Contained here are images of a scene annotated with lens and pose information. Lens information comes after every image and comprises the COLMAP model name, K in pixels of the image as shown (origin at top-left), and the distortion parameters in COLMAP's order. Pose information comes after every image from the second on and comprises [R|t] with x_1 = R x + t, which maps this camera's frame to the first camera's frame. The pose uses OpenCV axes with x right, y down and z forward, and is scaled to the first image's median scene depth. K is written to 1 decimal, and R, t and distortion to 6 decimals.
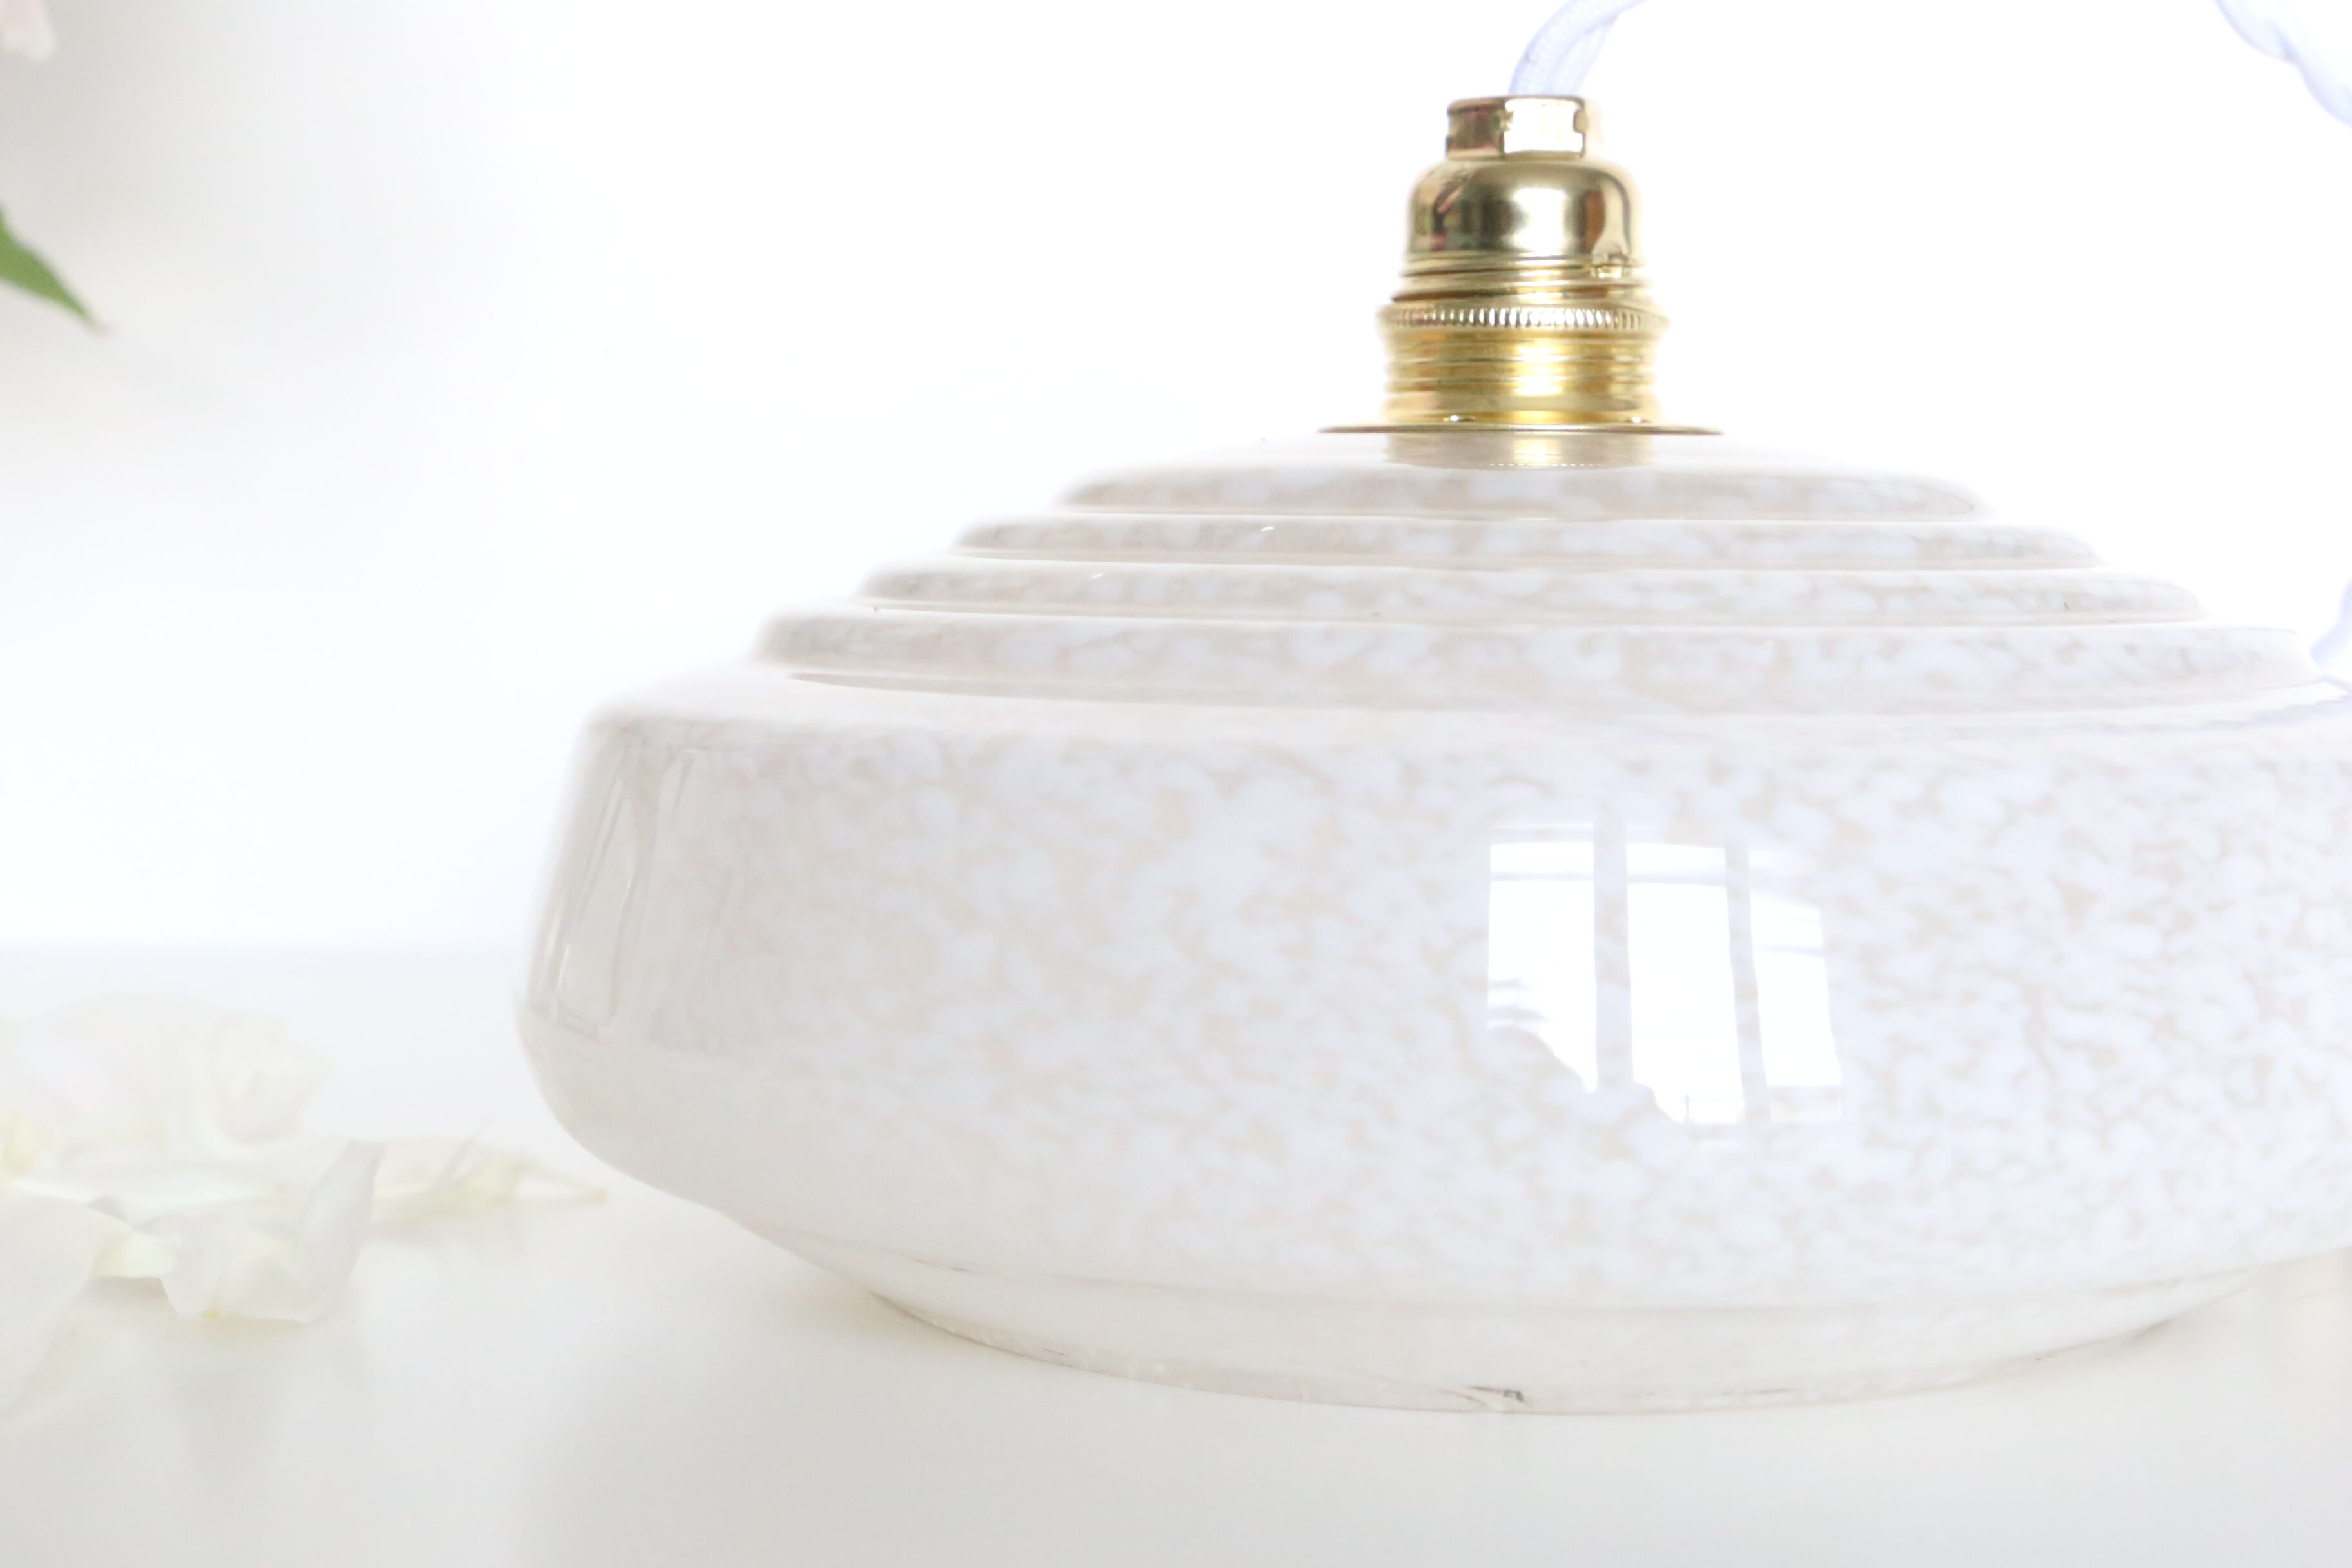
lens RADIAL K [[4324.8, 0, 1178.2], [0, 4324.8, 778.0], [0, 0, 1]] dist [0.130512, 0.000000]
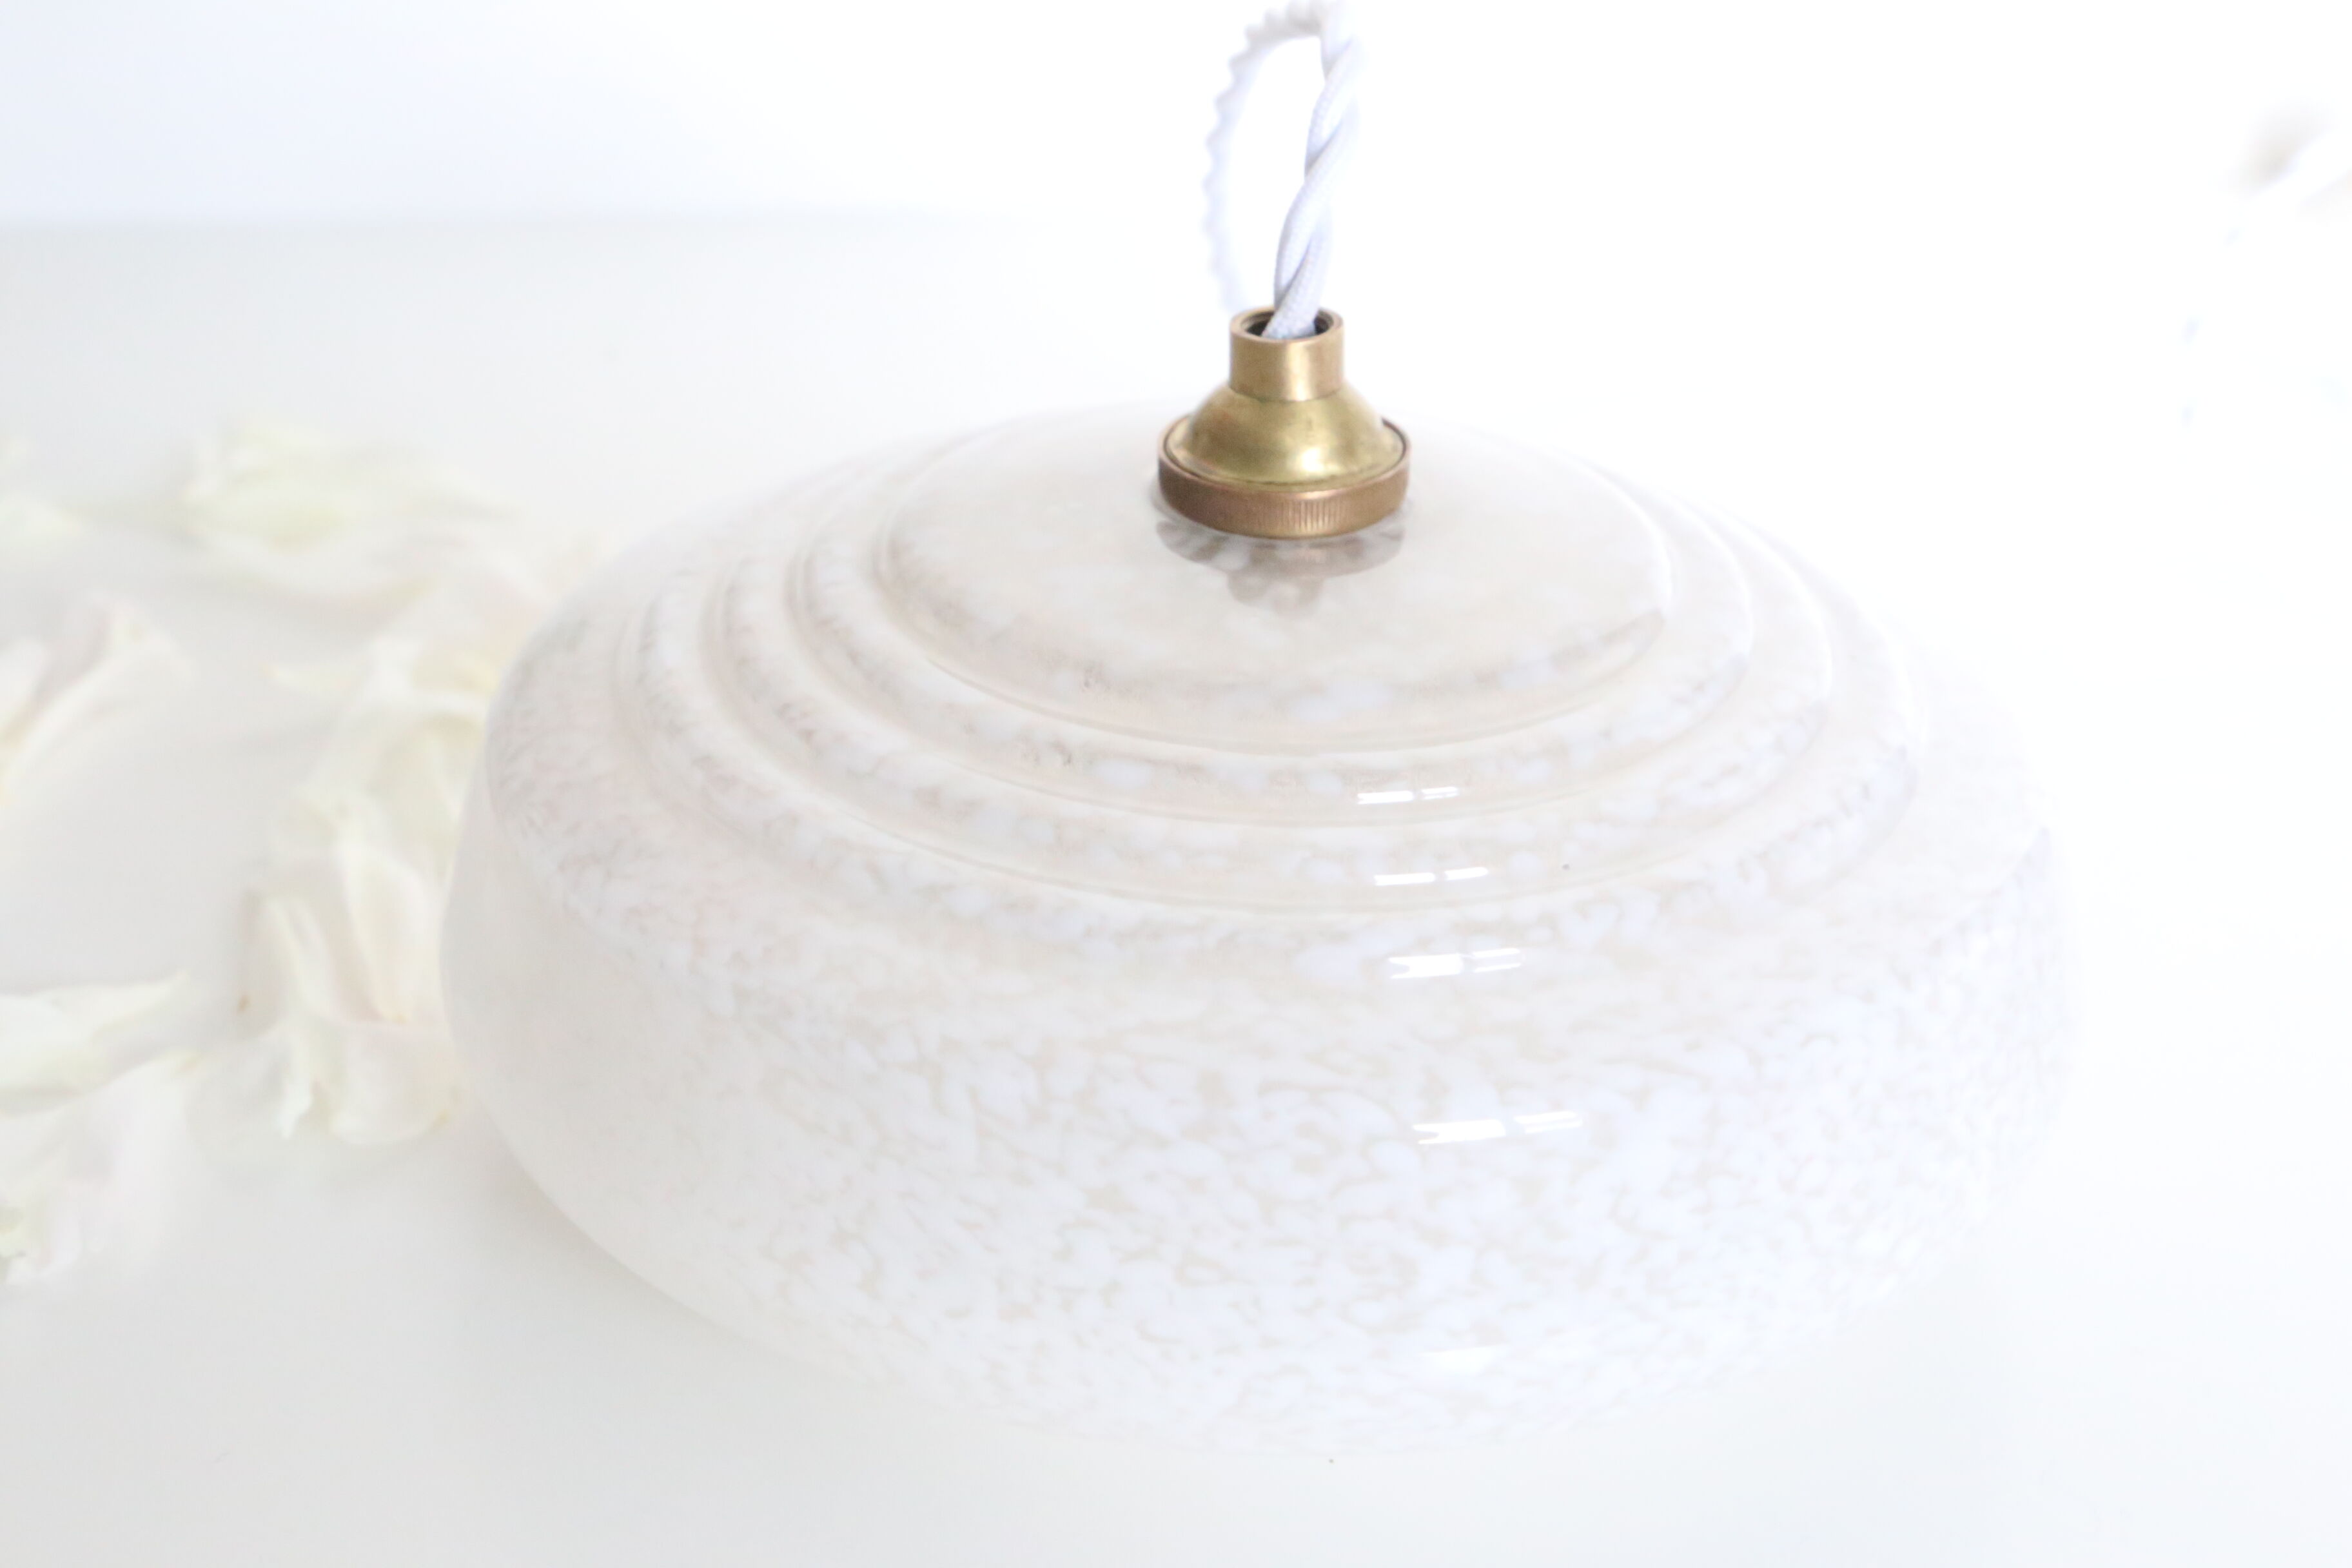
lens RADIAL K [[4324.8, 0, 1177.6], [0, 4324.8, 770.6], [0, 0, 1]] dist [0.130512, 0.000000]
pose [[0.740922, -0.293641, 0.603995, -0.849113], [0.018725, 0.908031, 0.418484, -0.636444], [-0.671330, -0.298754, 0.678278, 0.250129]]
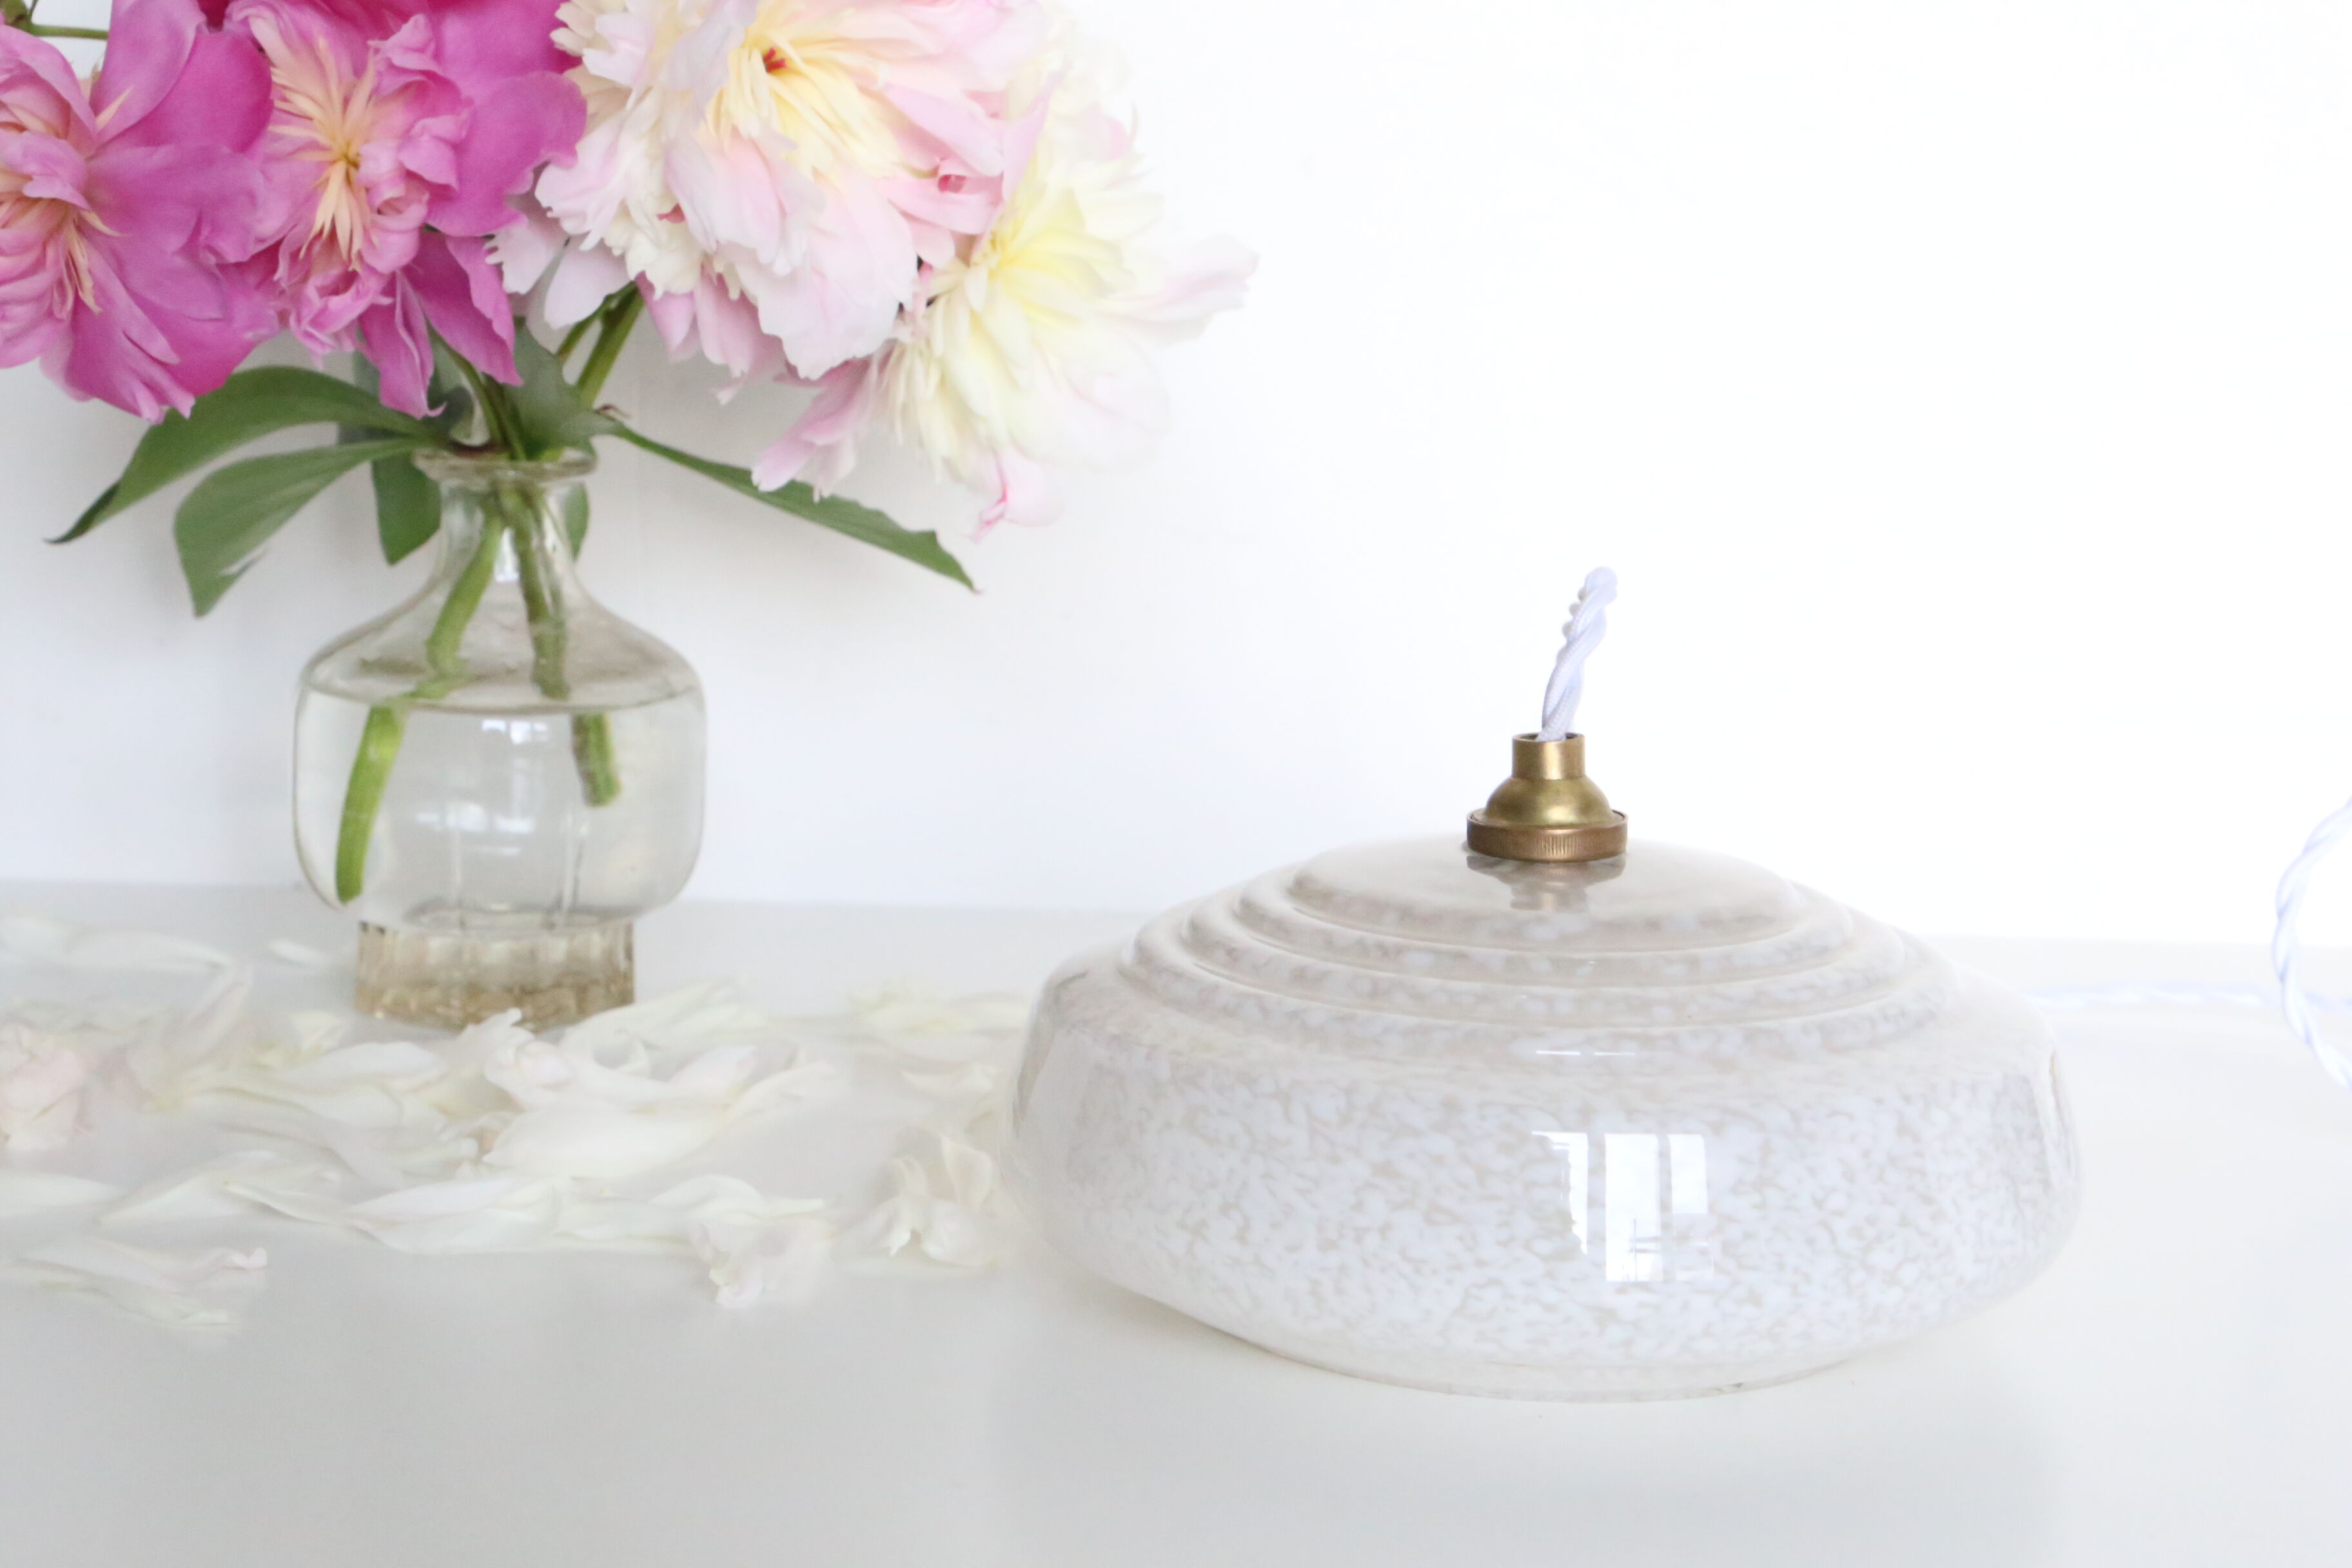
lens RADIAL K [[4935.0, 0, 1173.5], [0, 4935.0, 788.1], [0, 0, 1]] dist [0.277396, 0.000000]
pose [[0.834579, -0.088839, 0.543678, -1.508491], [0.021708, 0.991448, 0.128684, -0.479876], [-0.550460, -0.095595, 0.829370, -0.831783]]
